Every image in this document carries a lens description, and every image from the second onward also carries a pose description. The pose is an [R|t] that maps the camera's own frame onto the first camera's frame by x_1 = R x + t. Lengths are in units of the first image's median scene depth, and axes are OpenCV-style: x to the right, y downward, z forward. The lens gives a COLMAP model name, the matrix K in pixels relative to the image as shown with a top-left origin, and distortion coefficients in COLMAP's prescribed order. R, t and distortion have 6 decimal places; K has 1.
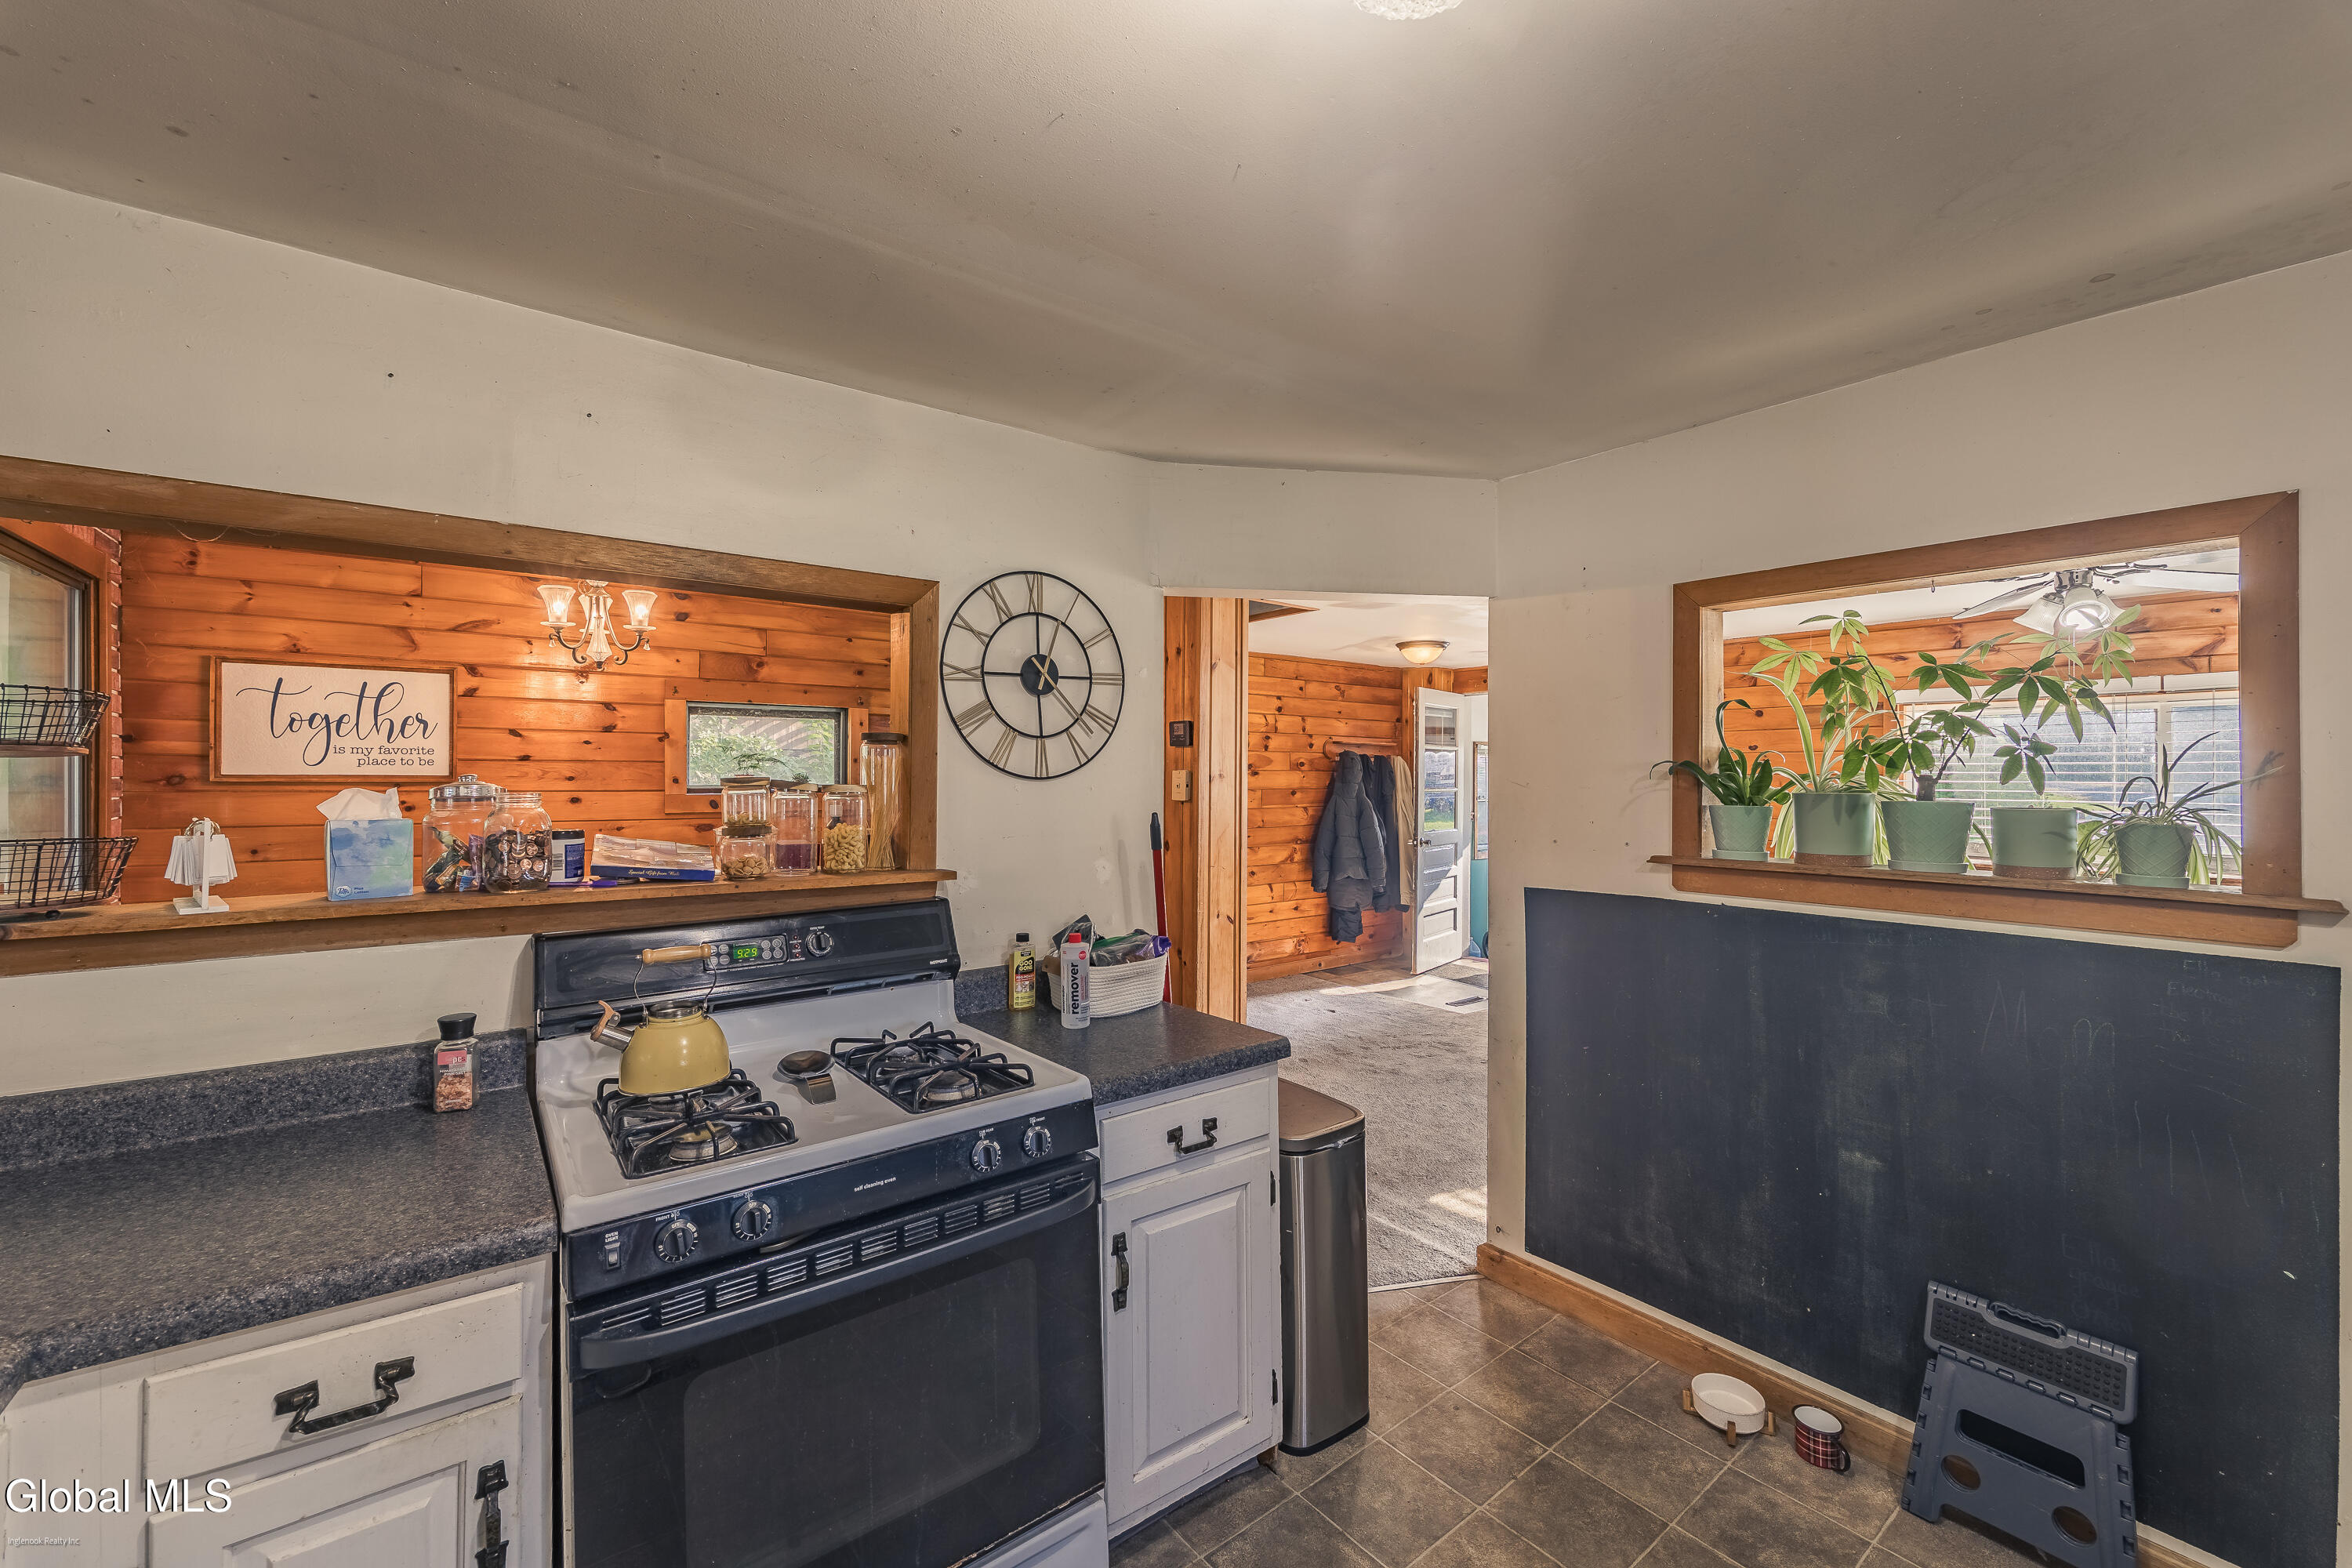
lens RADIAL K [[935.2, 0, 1173.1], [0, 935.2, 770.9], [0, 0, 1]] dist [-0.010071, 0.002270]
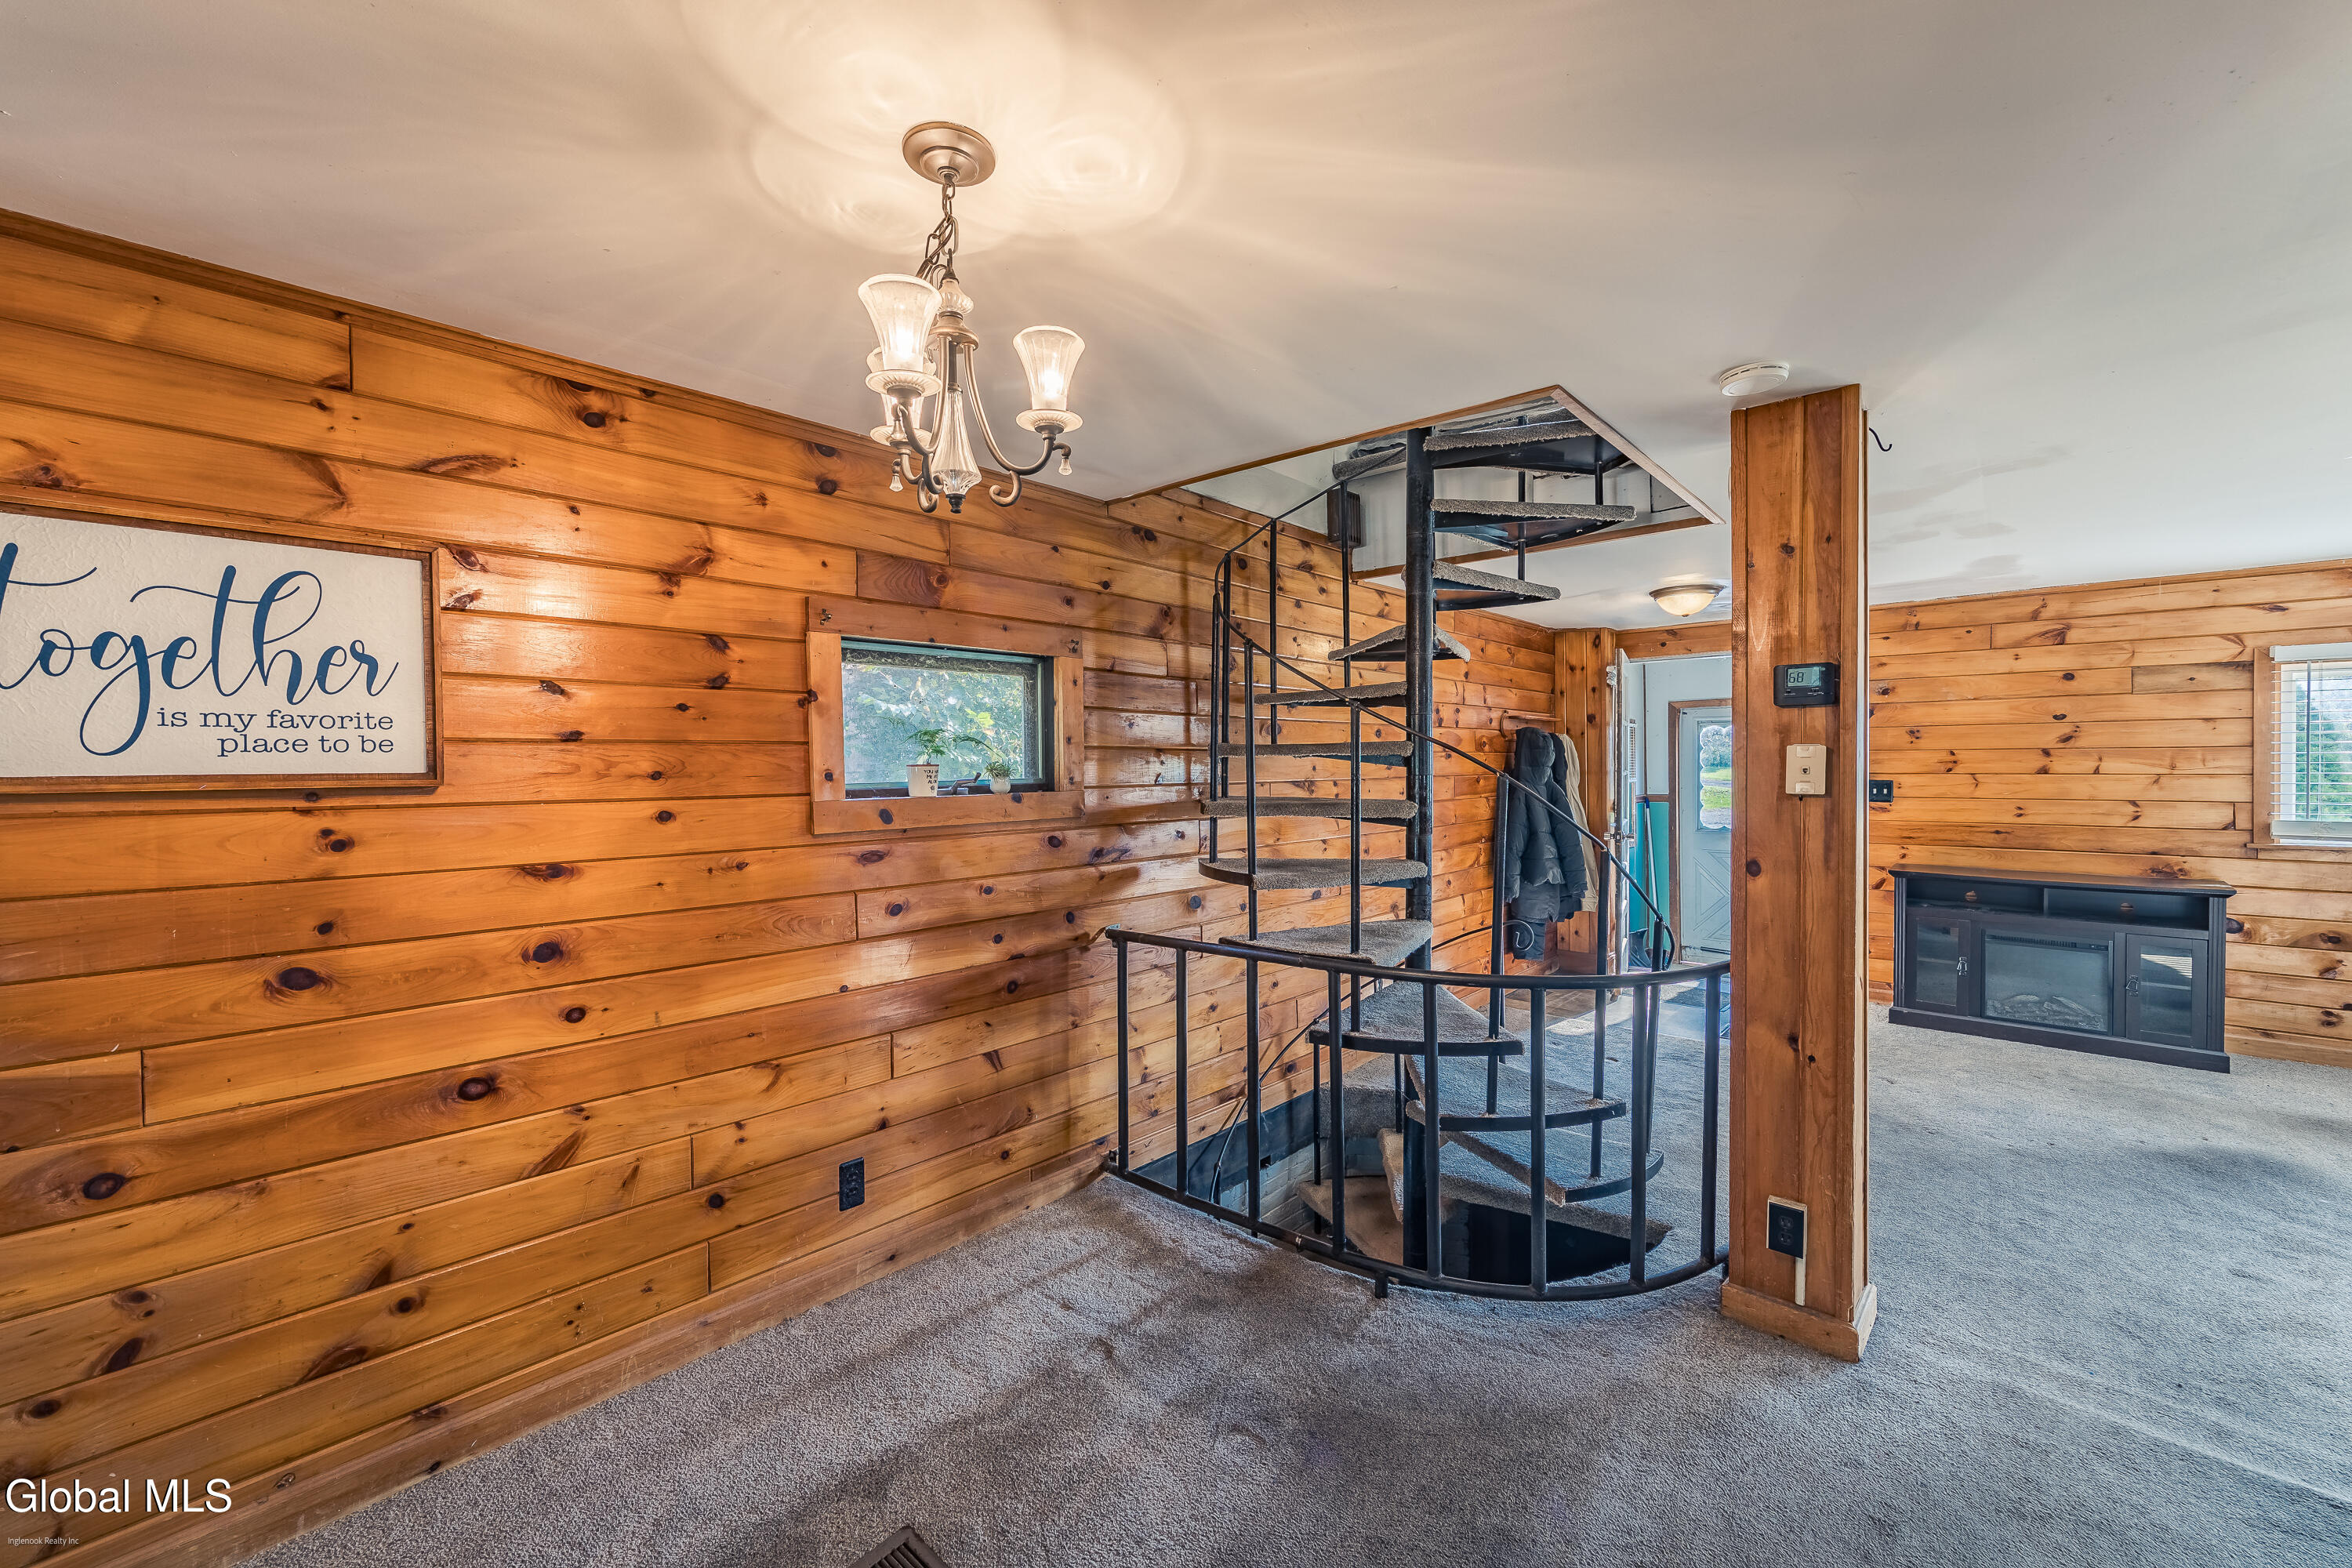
lens RADIAL K [[935.2, 0, 1173.9], [0, 935.2, 779.4], [0, 0, 1]] dist [-0.010071, 0.002270]
pose [[0.983681, -0.016869, 0.179128, -0.443992], [0.012923, 0.999648, 0.023175, 0.001977], [-0.179456, -0.020482, 0.983553, 0.419866]]
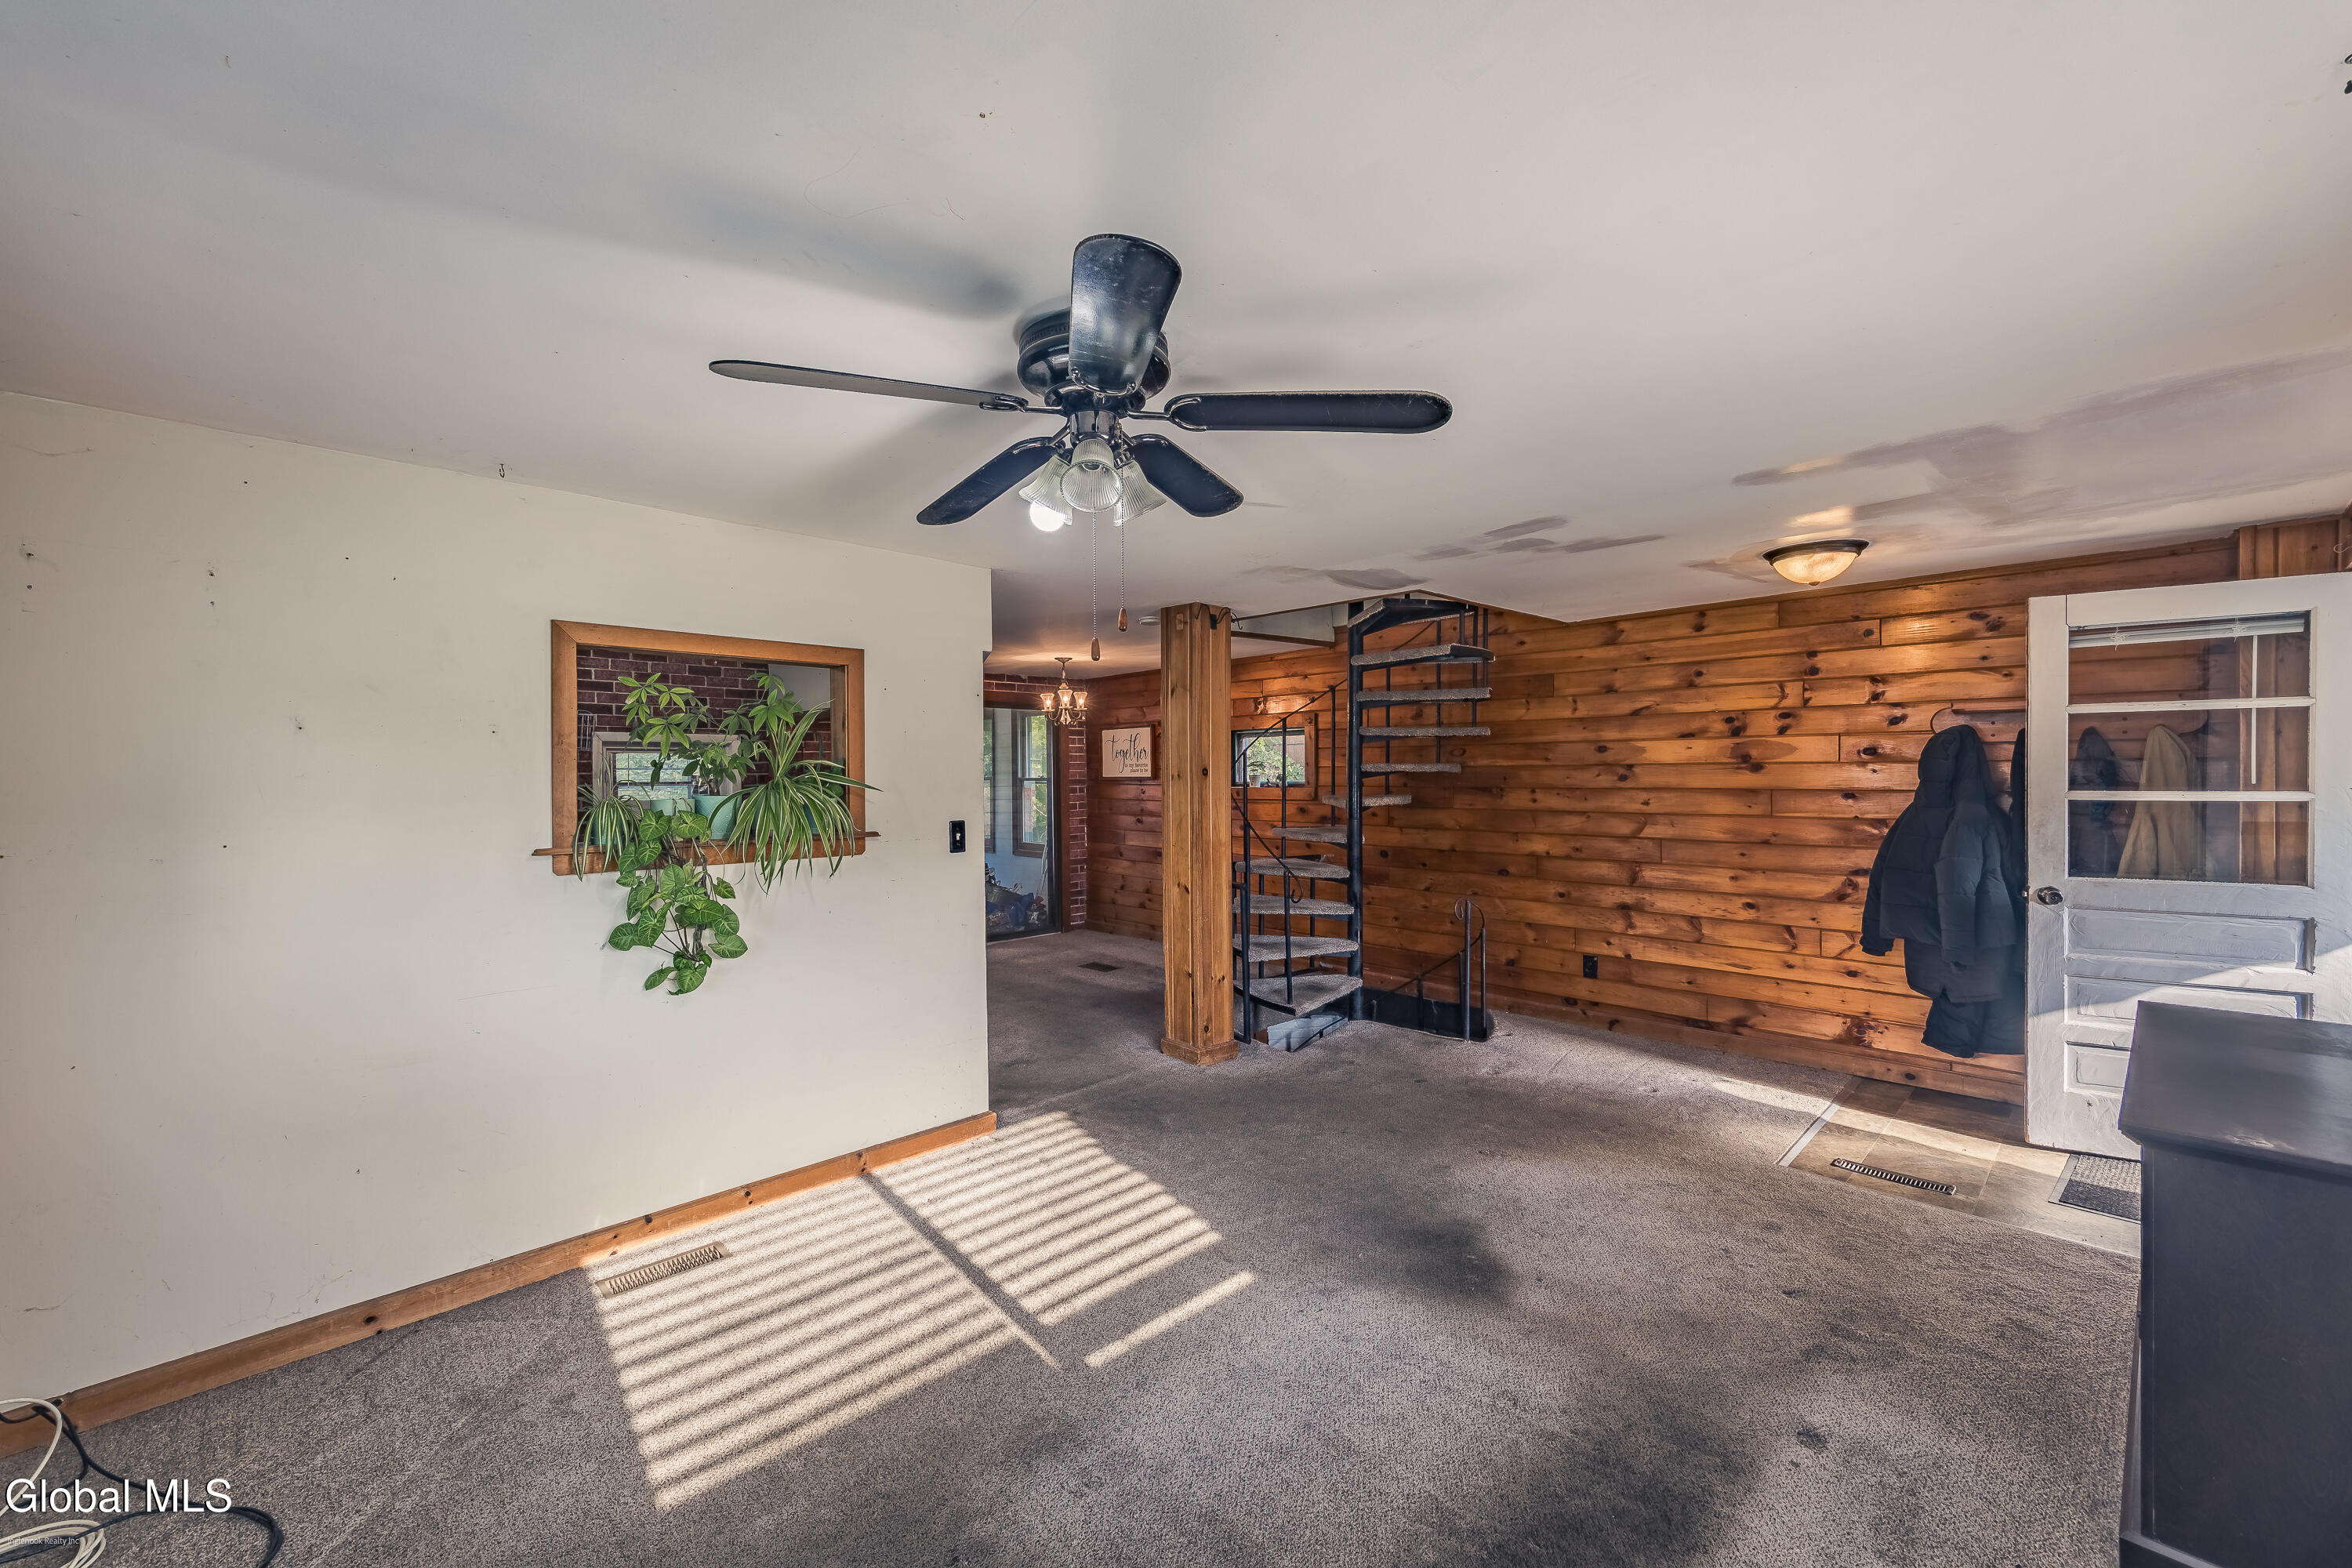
lens RADIAL K [[935.2, 0, 1182.1], [0, 935.2, 795.0], [0, 0, 1]] dist [-0.010071, 0.002270]
pose [[0.118942, 0.017335, -0.992750, 1.170604], [0.013619, 0.999725, 0.019088, 0.006342], [0.992808, -0.015791, 0.118674, 0.752684]]
